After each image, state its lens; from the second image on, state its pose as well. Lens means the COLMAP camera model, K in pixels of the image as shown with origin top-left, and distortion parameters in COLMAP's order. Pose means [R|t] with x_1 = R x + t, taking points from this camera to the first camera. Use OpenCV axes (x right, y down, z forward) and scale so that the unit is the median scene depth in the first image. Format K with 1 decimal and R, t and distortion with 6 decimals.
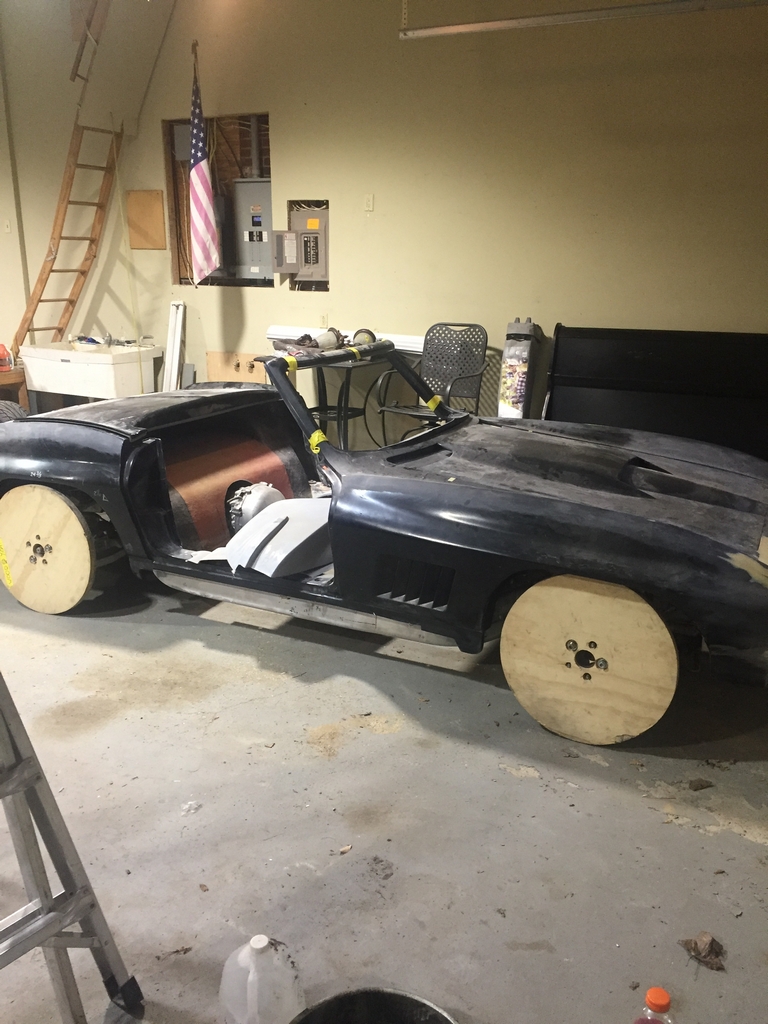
lens RADIAL K [[870.7, 0, 384.0], [0, 870.7, 512.0], [0, 0, 1]] dist [0.089054, -0.108375]
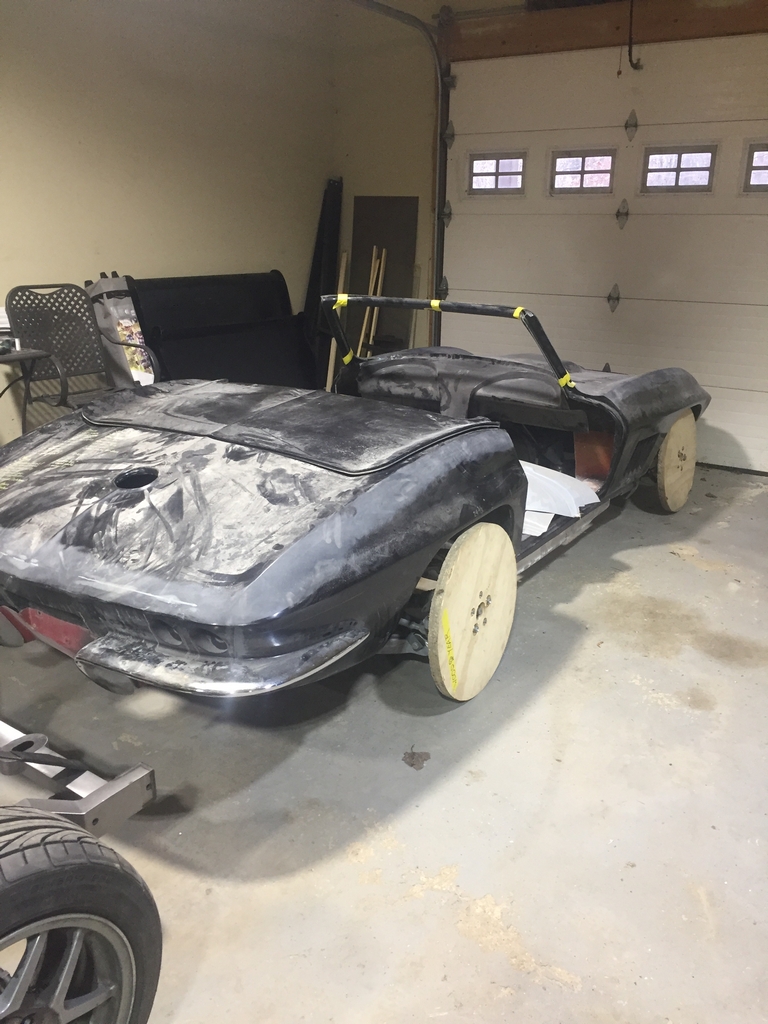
lens RADIAL K [[870.7, 0, 384.0], [0, 870.7, 512.0], [0, 0, 1]] dist [0.089054, -0.108375]
pose [[0.123040, -0.318102, 0.940038, -1.152782], [0.261578, 0.924134, 0.278483, -0.280481], [-0.957308, 0.211628, 0.196914, 0.991477]]
